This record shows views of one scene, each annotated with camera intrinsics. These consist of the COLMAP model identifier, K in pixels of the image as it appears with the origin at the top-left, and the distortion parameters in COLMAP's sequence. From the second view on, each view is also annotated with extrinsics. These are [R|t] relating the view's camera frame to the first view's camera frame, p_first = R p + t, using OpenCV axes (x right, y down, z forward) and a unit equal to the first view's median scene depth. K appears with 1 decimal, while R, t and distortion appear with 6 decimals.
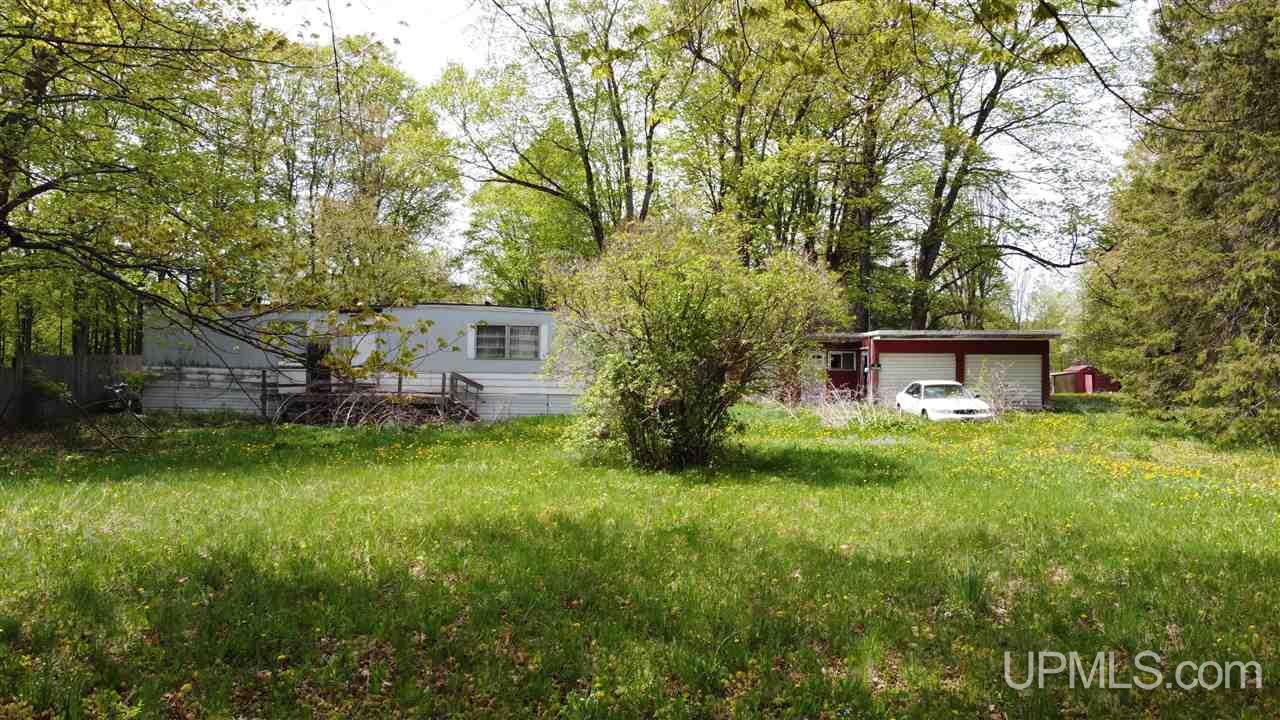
lens RADIAL K [[935.5, 0, 634.8], [0, 935.5, 360.2], [0, 0, 1]] dist [0.011149, 0.006543]
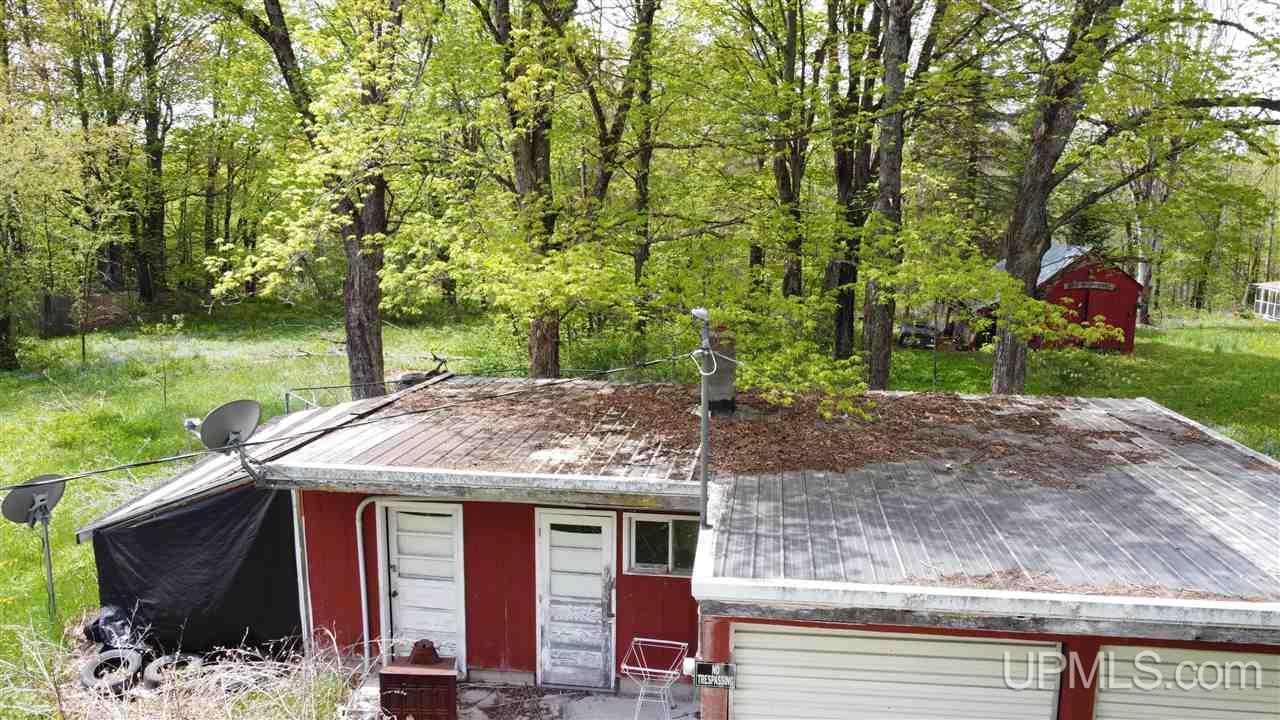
lens RADIAL K [[935.5, 0, 634.8], [0, 935.5, 360.2], [0, 0, 1]] dist [0.011149, 0.006543]
pose [[0.989571, 0.025289, -0.141812, 0.320186], [0.001011, 0.983226, 0.182390, -0.141498], [0.144046, -0.180631, 0.972946, 0.918012]]
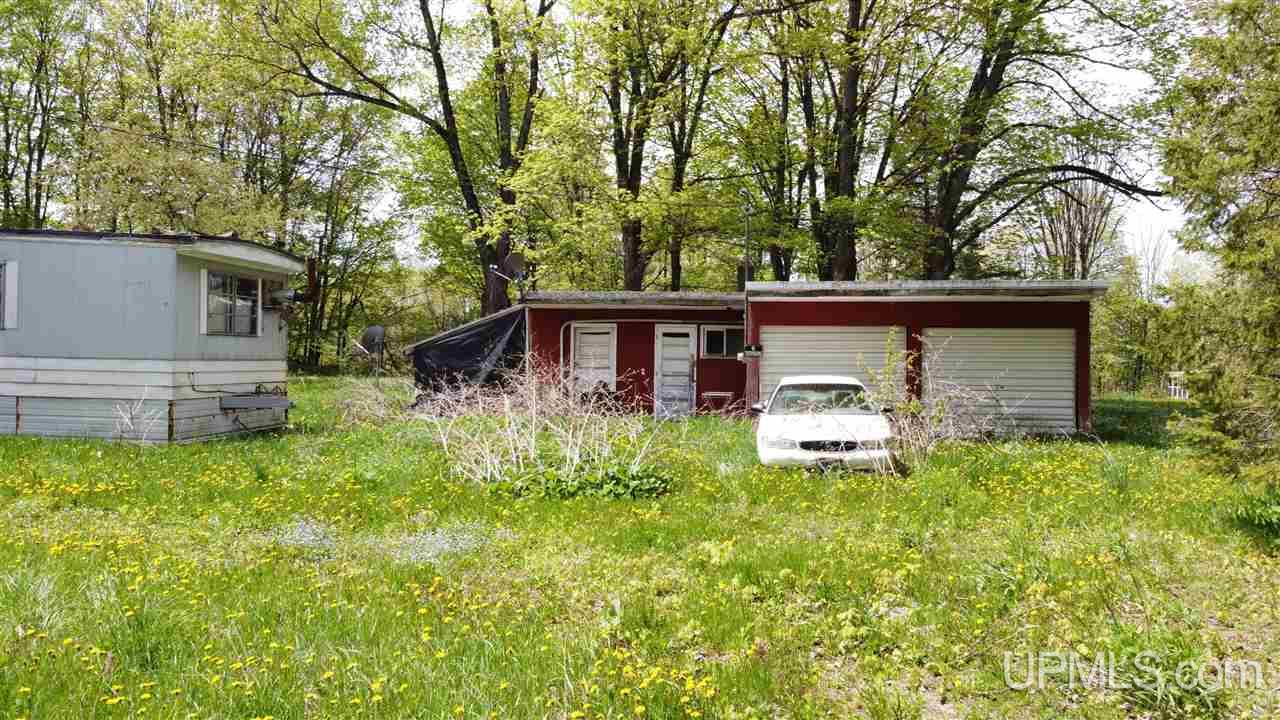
lens RADIAL K [[935.5, 0, 634.8], [0, 935.5, 360.2], [0, 0, 1]] dist [0.011149, 0.006543]
pose [[0.990138, 0.006475, -0.139943, 0.315739], [-0.006054, 0.999976, 0.003437, 0.013243], [0.139962, -0.002556, 0.990154, 0.534283]]
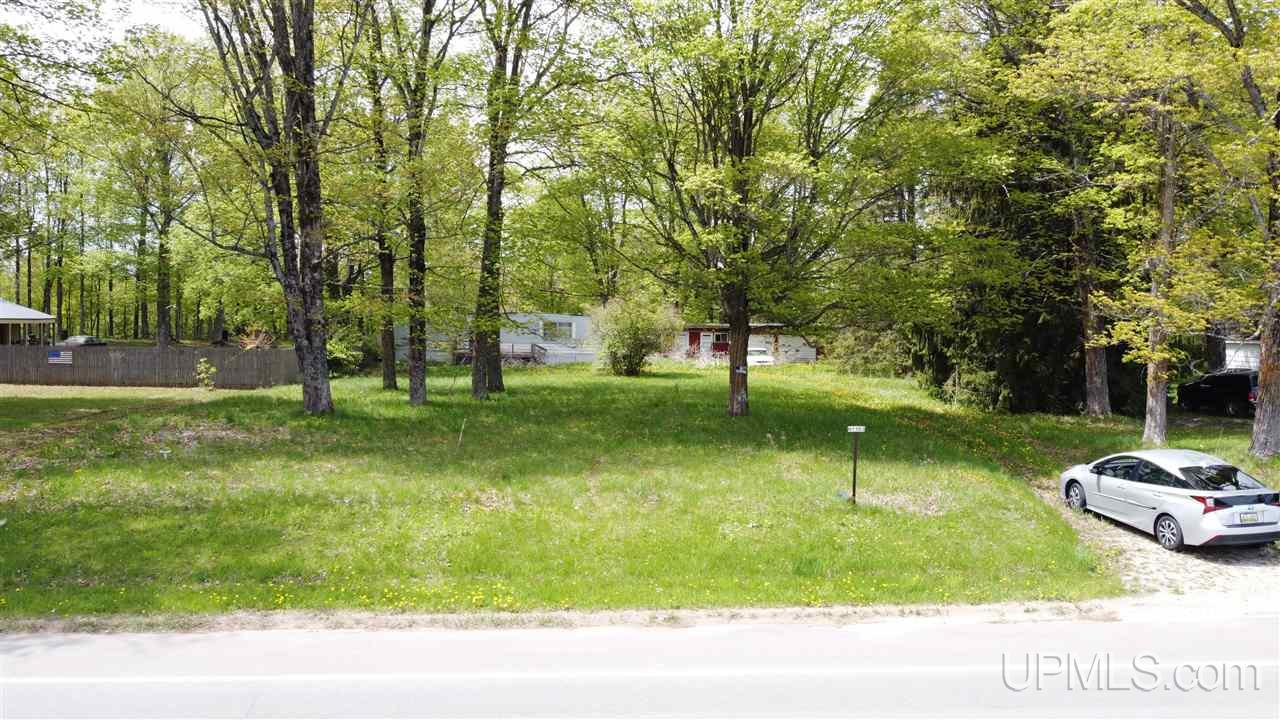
lens RADIAL K [[935.5, 0, 634.8], [0, 935.5, 360.2], [0, 0, 1]] dist [0.011149, 0.006543]
pose [[0.999794, 0.002890, 0.020104, 0.002686], [-0.003629, 0.999314, 0.036849, -0.030351], [-0.019984, -0.036914, 0.999119, -1.218200]]
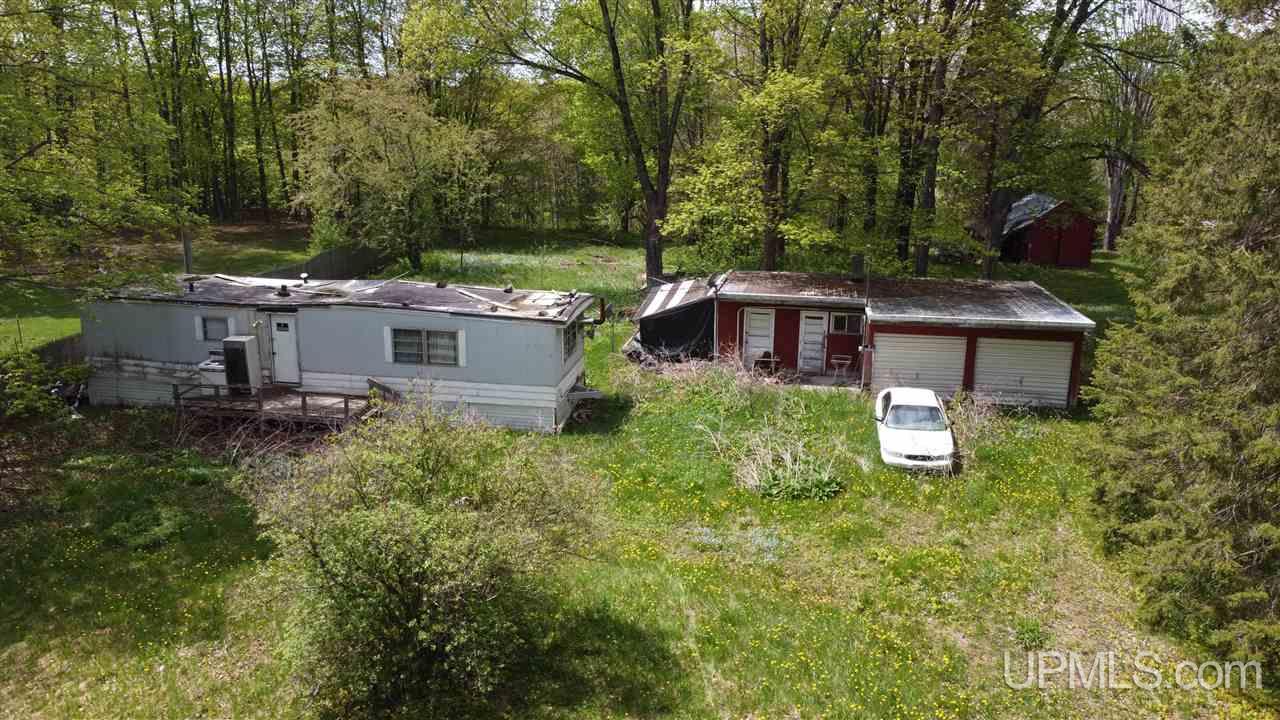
lens RADIAL K [[920.1, 0, 640.0], [0, 920.1, 360.0], [0, 0, 1]] dist [0.009937, 0.001983]
pose [[0.981447, 0.050858, -0.184865, 0.245681], [-0.000225, 0.964483, 0.264144, -0.249298], [0.191733, -0.259202, 0.946601, 0.164840]]
